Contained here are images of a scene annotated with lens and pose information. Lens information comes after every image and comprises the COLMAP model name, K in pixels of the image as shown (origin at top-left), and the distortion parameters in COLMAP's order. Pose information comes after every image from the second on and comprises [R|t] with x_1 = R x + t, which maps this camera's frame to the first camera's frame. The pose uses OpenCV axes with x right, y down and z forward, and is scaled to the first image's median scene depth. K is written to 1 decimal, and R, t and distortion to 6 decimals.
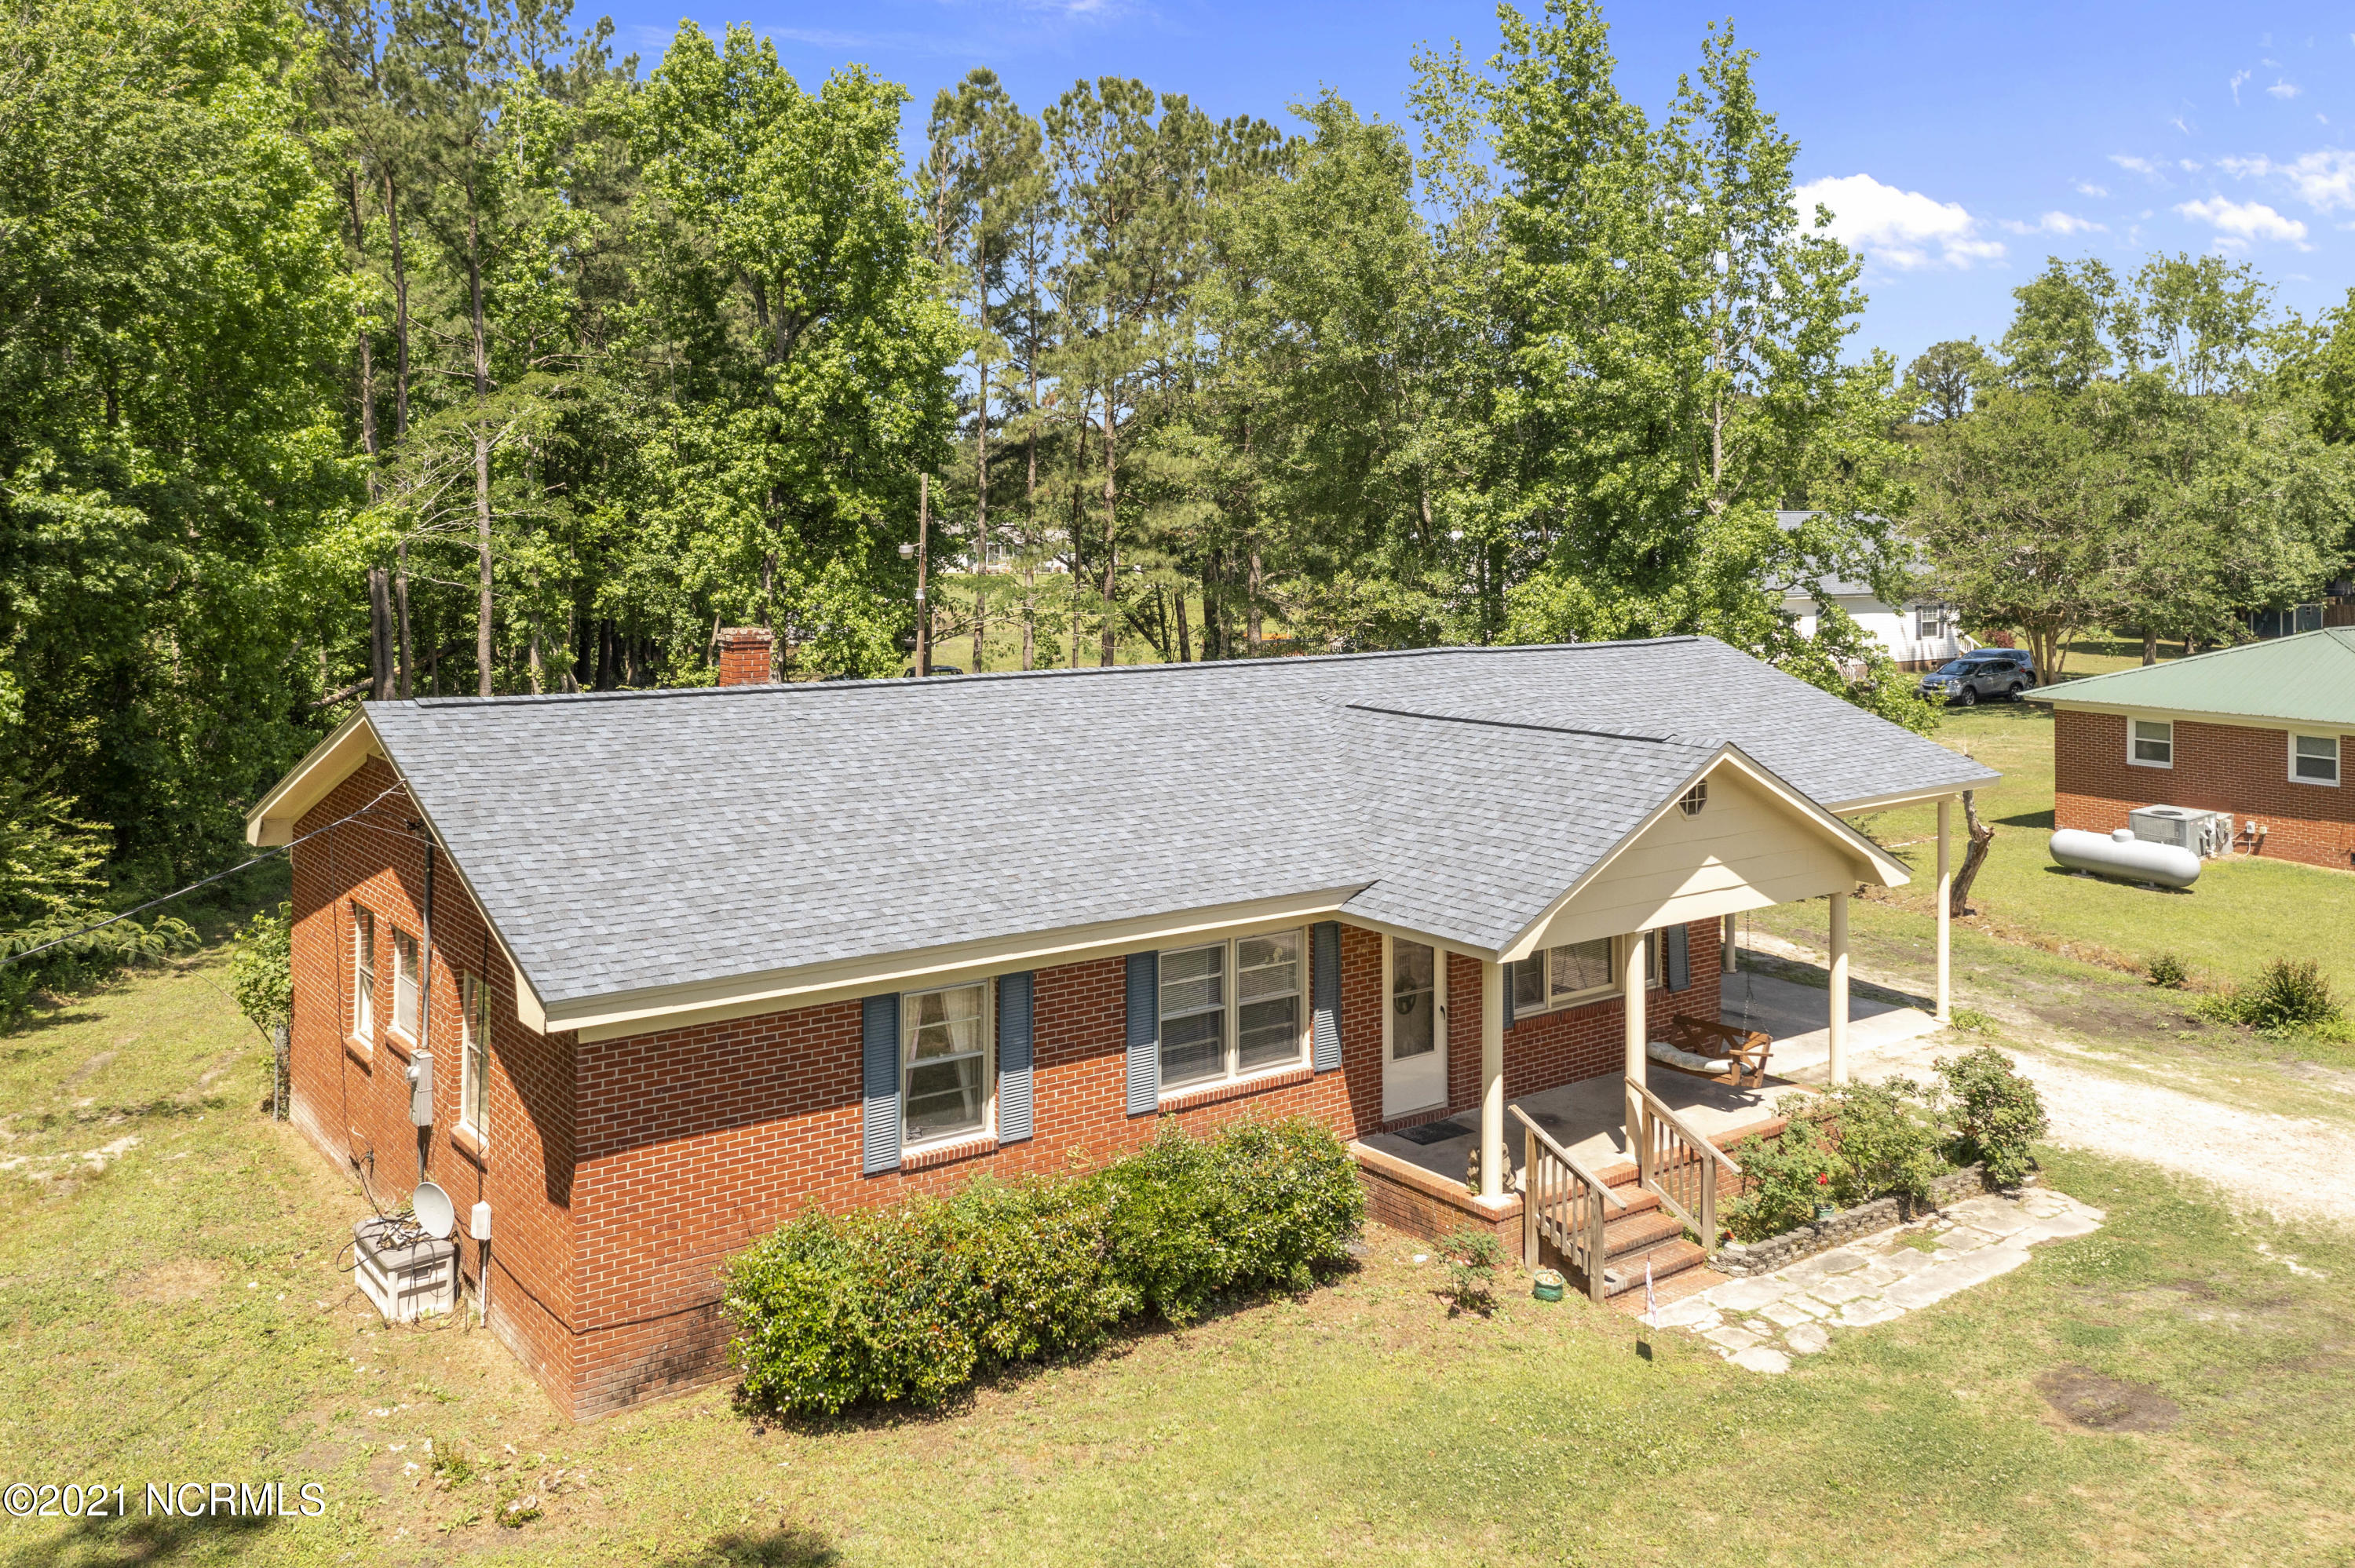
lens RADIAL K [[1965.3, 0, 1170.7], [0, 1965.3, 523.1], [0, 0, 1]] dist [-0.012655, -0.000376]
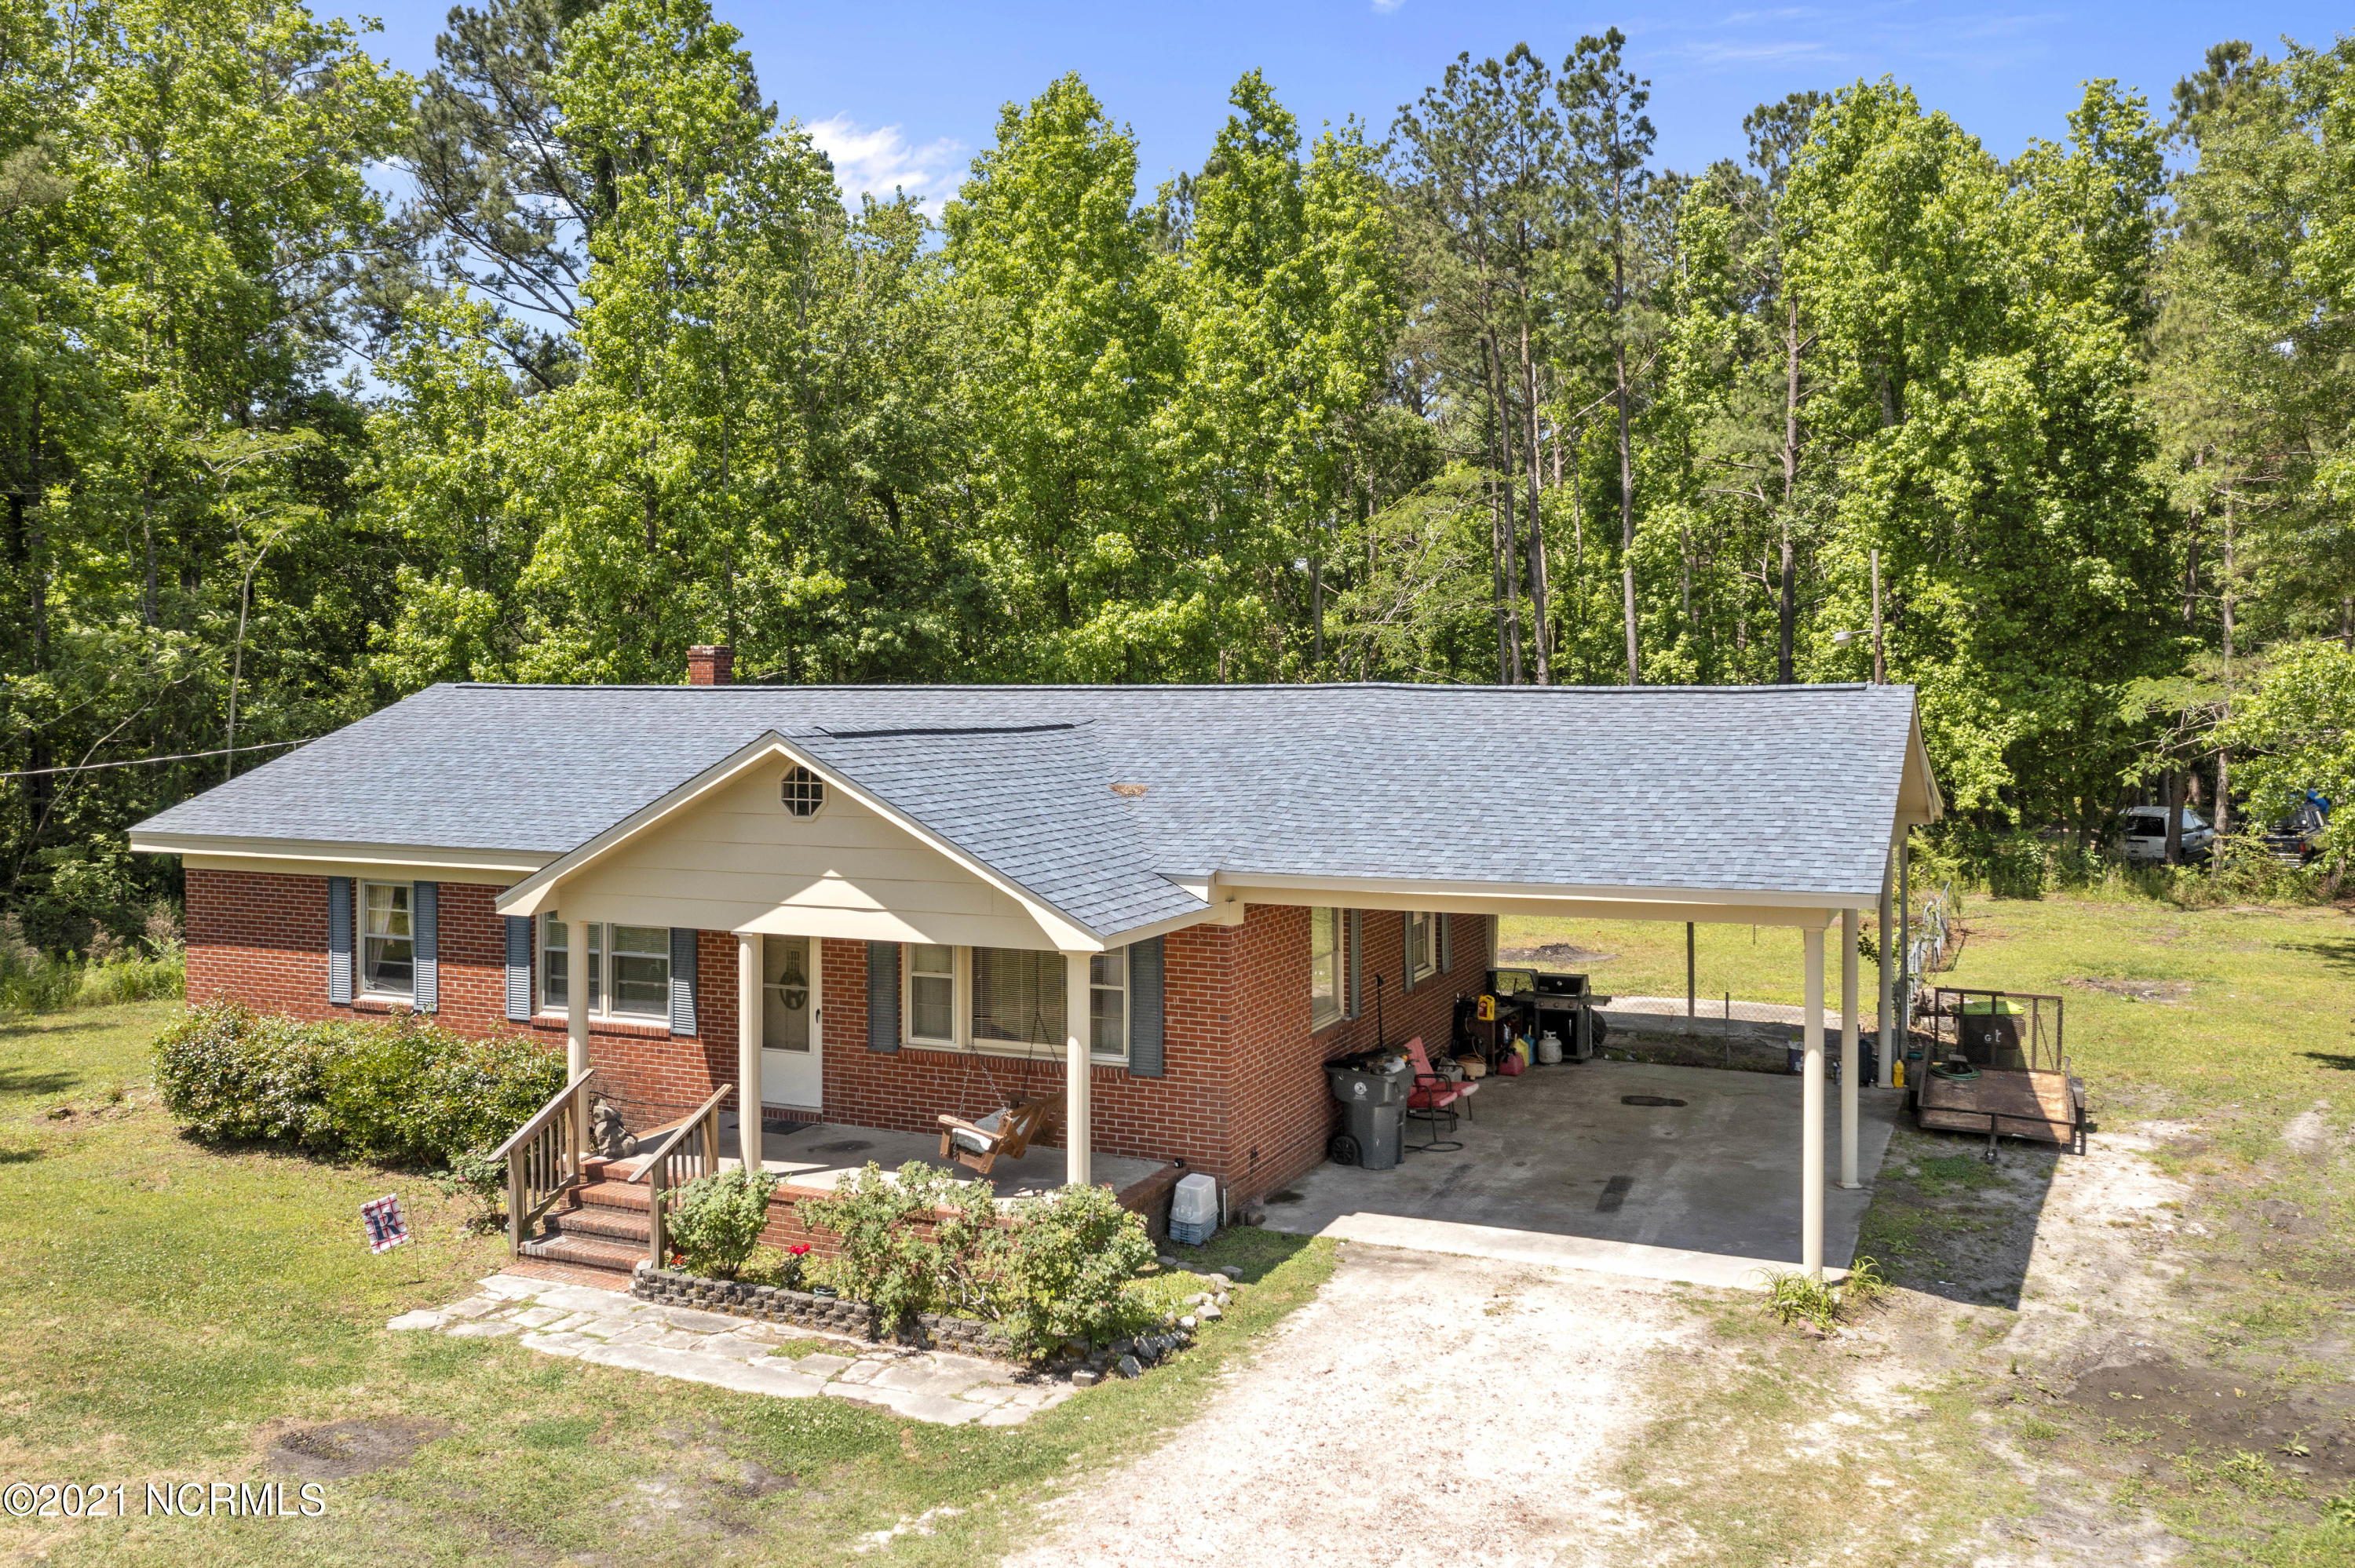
lens RADIAL K [[1905.3, 0, 1163.9], [0, 1905.3, 694.7], [0, 0, 1]] dist [-0.009796, -0.005752]
pose [[0.471998, -0.001757, -0.881598, 1.200116], [0.001384, 0.999998, -0.001251, 0.101360], [0.881599, -0.000630, 0.471999, 0.794231]]
